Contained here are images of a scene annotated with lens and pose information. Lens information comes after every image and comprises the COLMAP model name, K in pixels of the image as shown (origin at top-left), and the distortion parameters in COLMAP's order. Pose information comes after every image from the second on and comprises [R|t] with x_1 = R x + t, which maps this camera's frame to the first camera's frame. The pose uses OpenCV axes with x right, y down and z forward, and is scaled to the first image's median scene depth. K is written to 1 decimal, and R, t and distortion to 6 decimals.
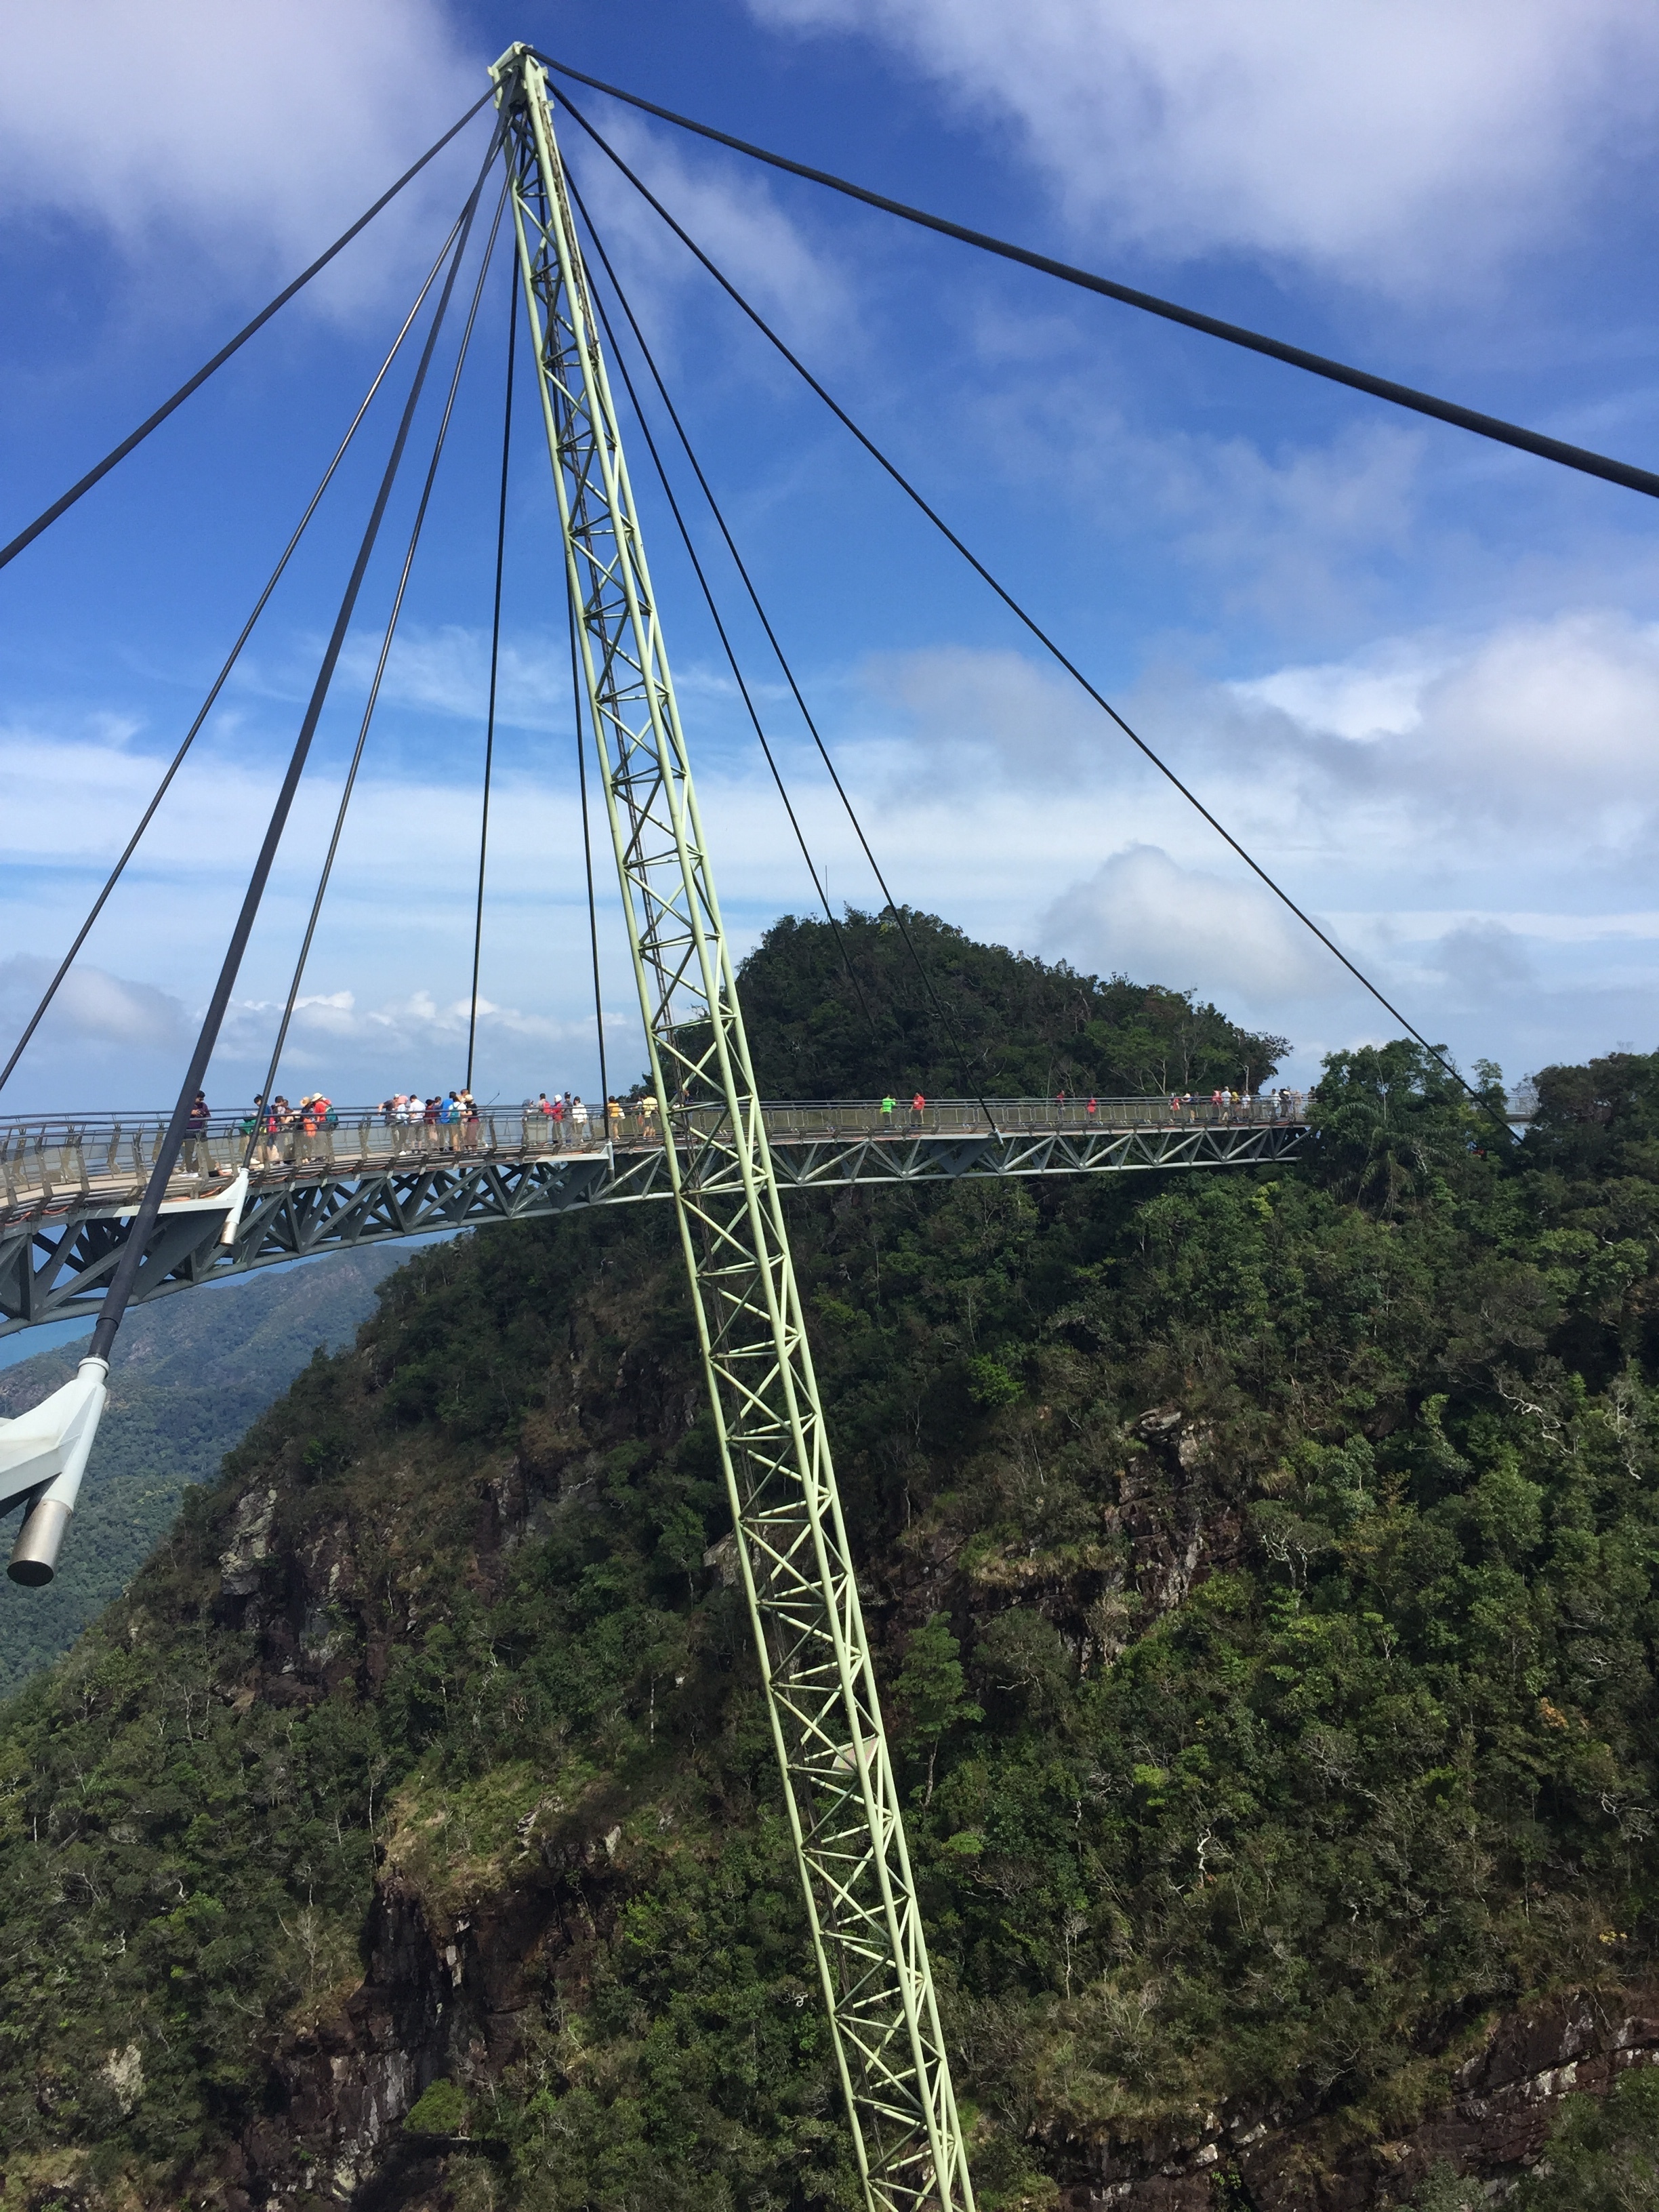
lens RADIAL K [[1902.3, 0, 863.2], [0, 1902.3, 1084.8], [0, 0, 1]] dist [0.062962, -0.044782]
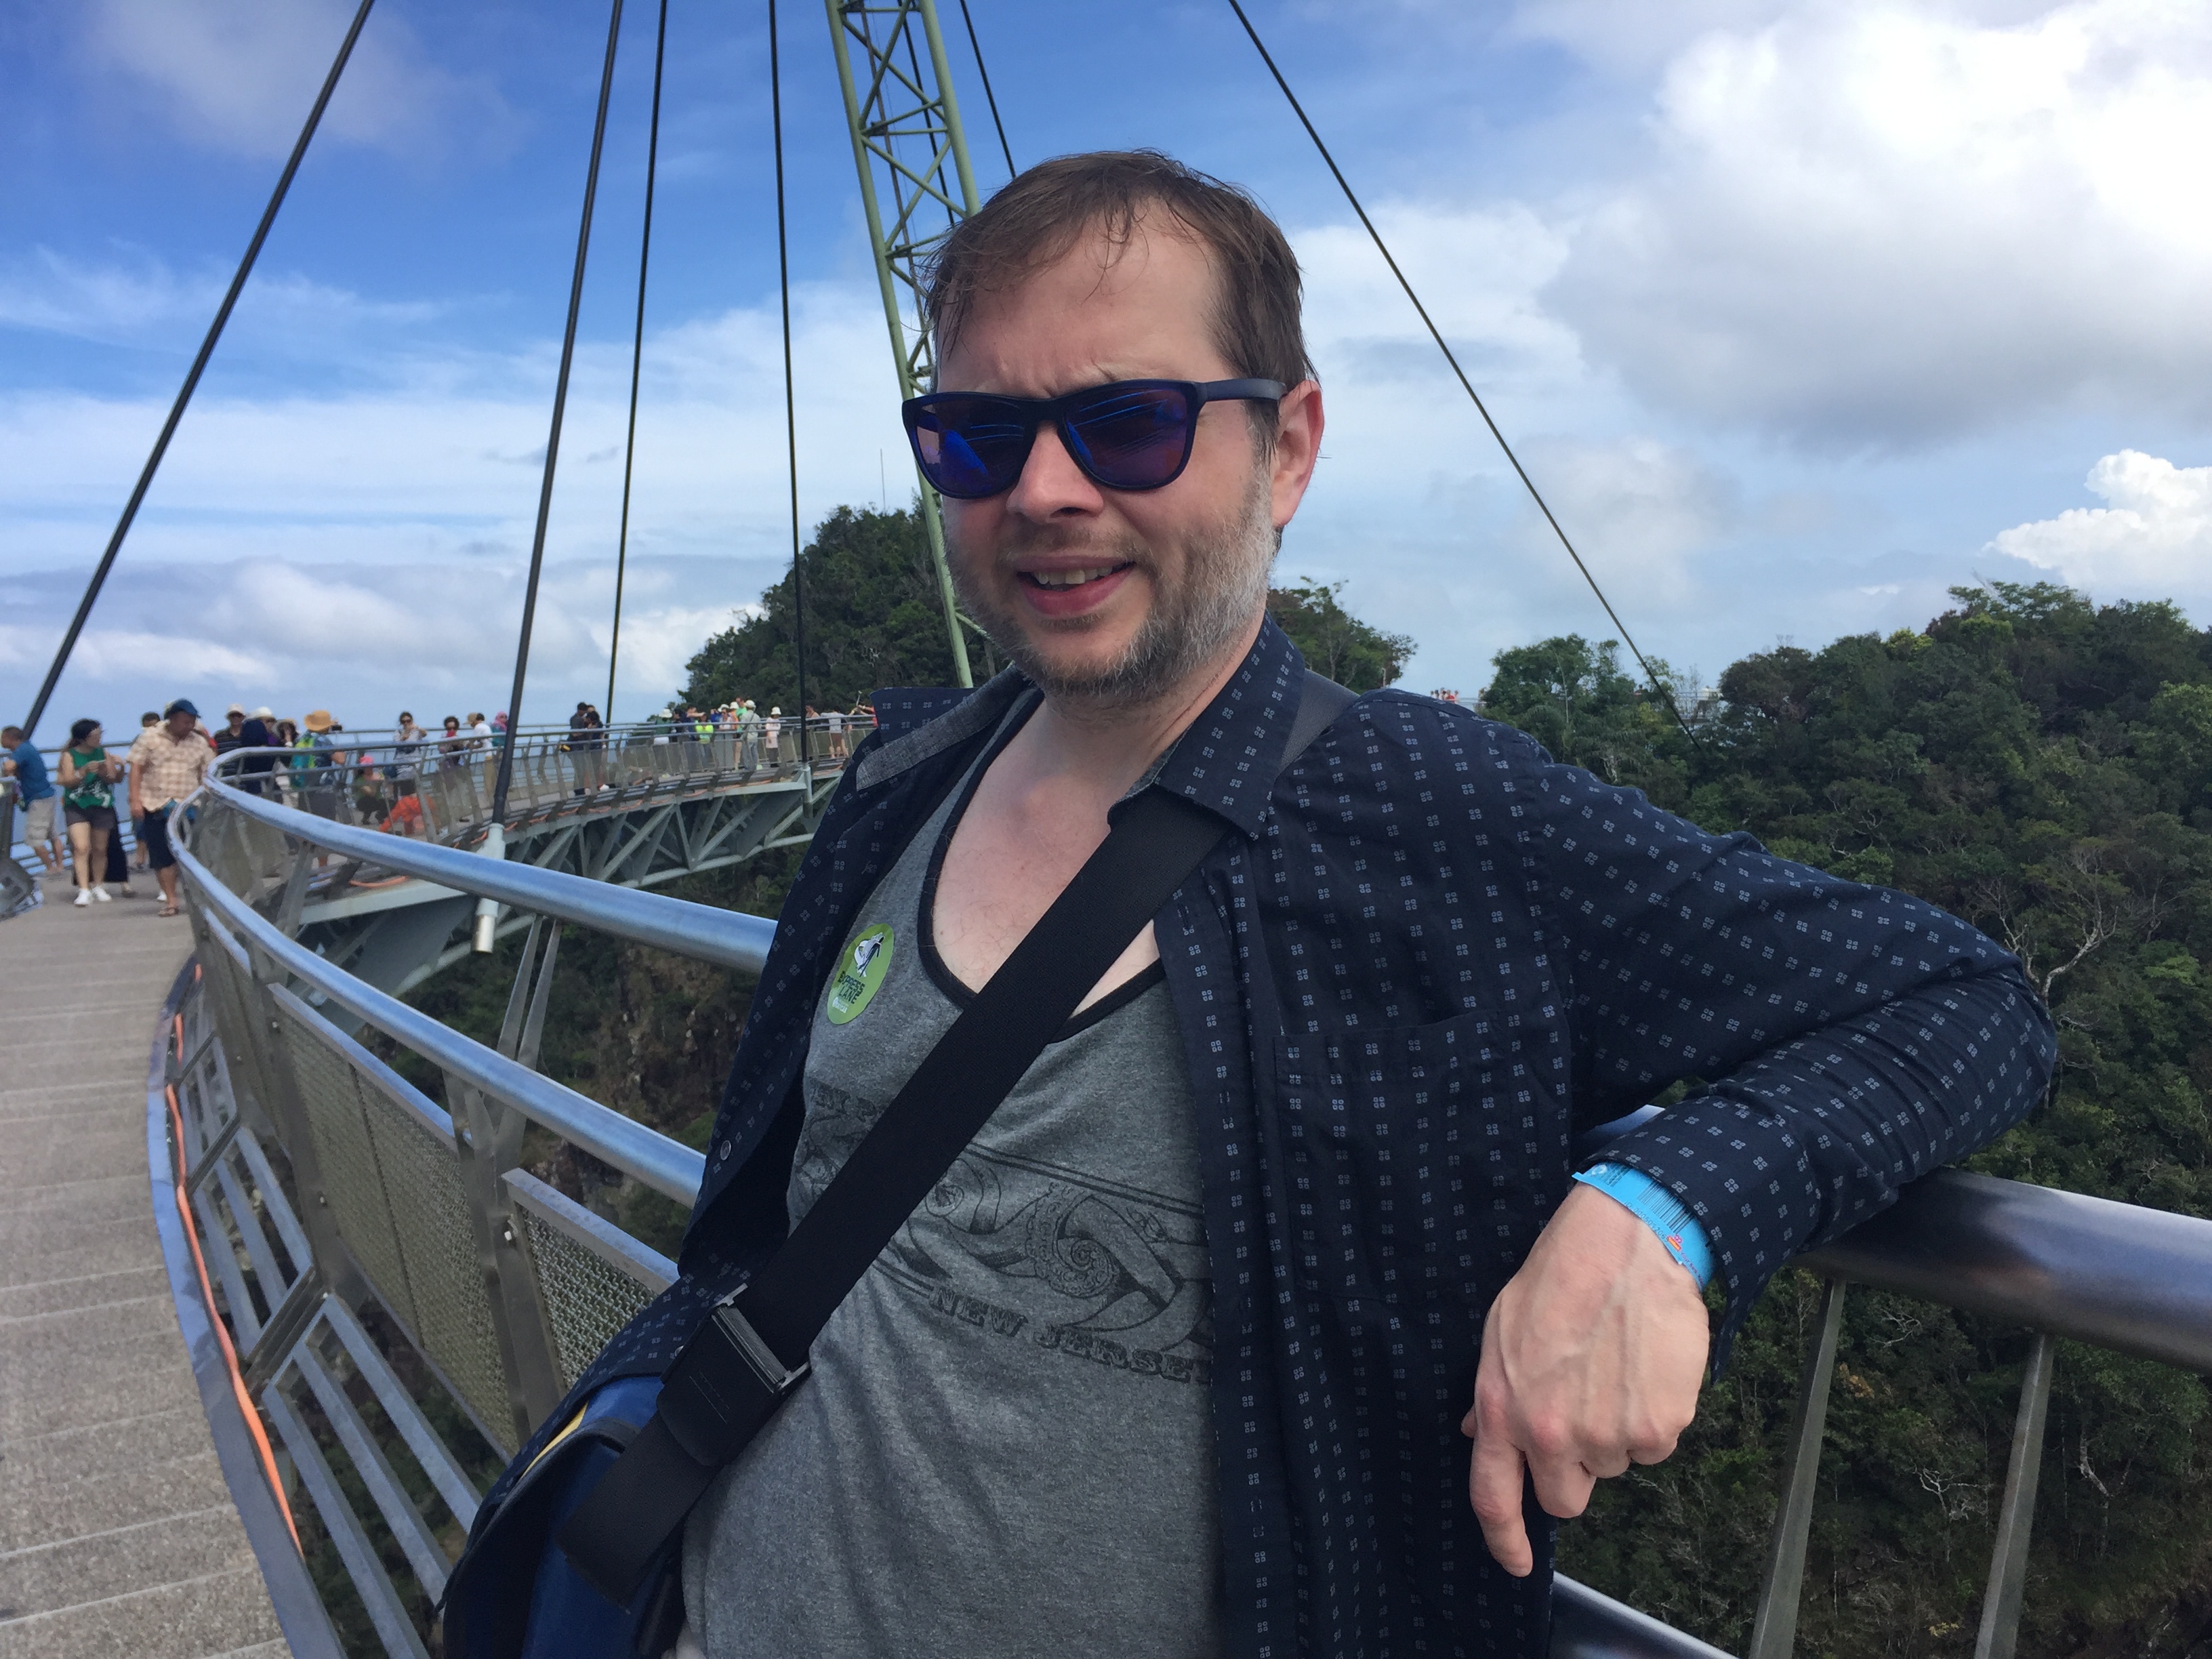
lens RADIAL K [[1902.3, 0, 1112.8], [0, 1902.3, 826.0], [0, 0, 1]] dist [0.062962, -0.044782]
pose [[0.986597, -0.028095, 0.160739, -0.089300], [0.017666, 0.997667, 0.065948, 0.003714], [-0.162217, -0.062225, 0.984791, 0.148080]]
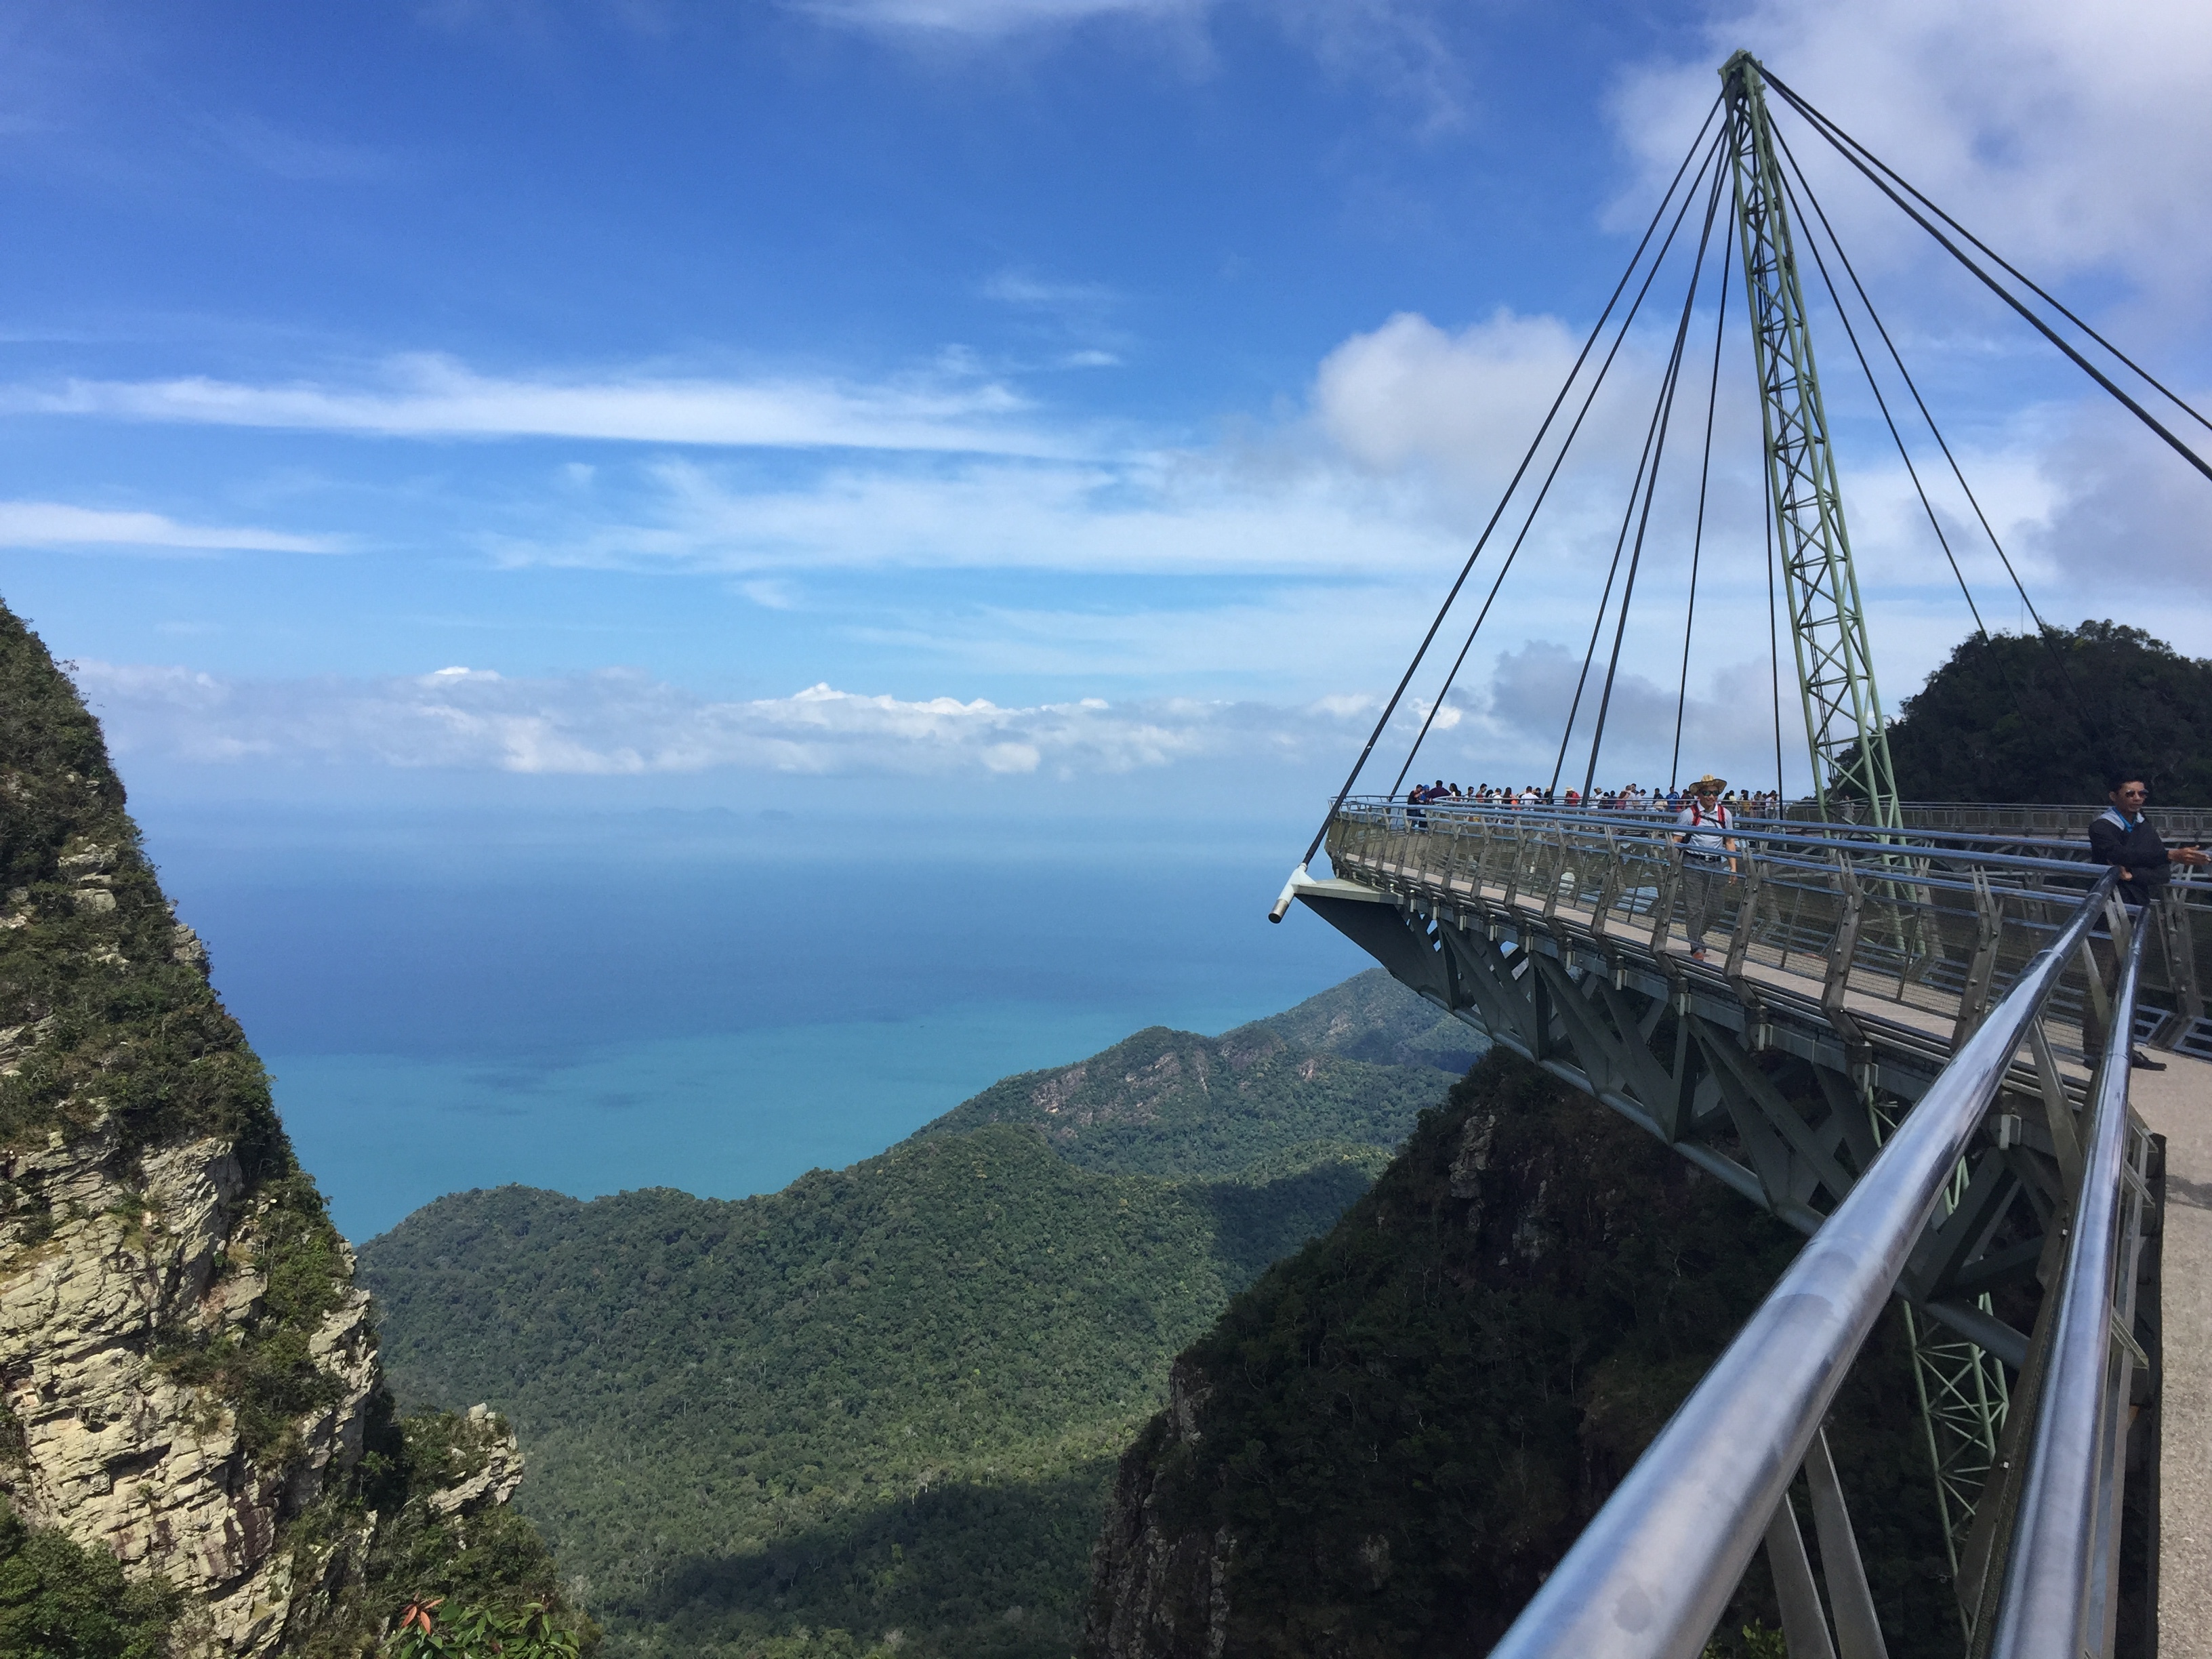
lens RADIAL K [[1902.3, 0, 1129.3], [0, 1902.3, 820.0], [0, 0, 1]] dist [0.062962, -0.044782]
pose [[0.890507, 0.028989, -0.454046, 0.039862], [-0.020632, 0.999514, 0.023351, 0.001482], [0.454502, -0.011426, 0.890672, -0.233918]]
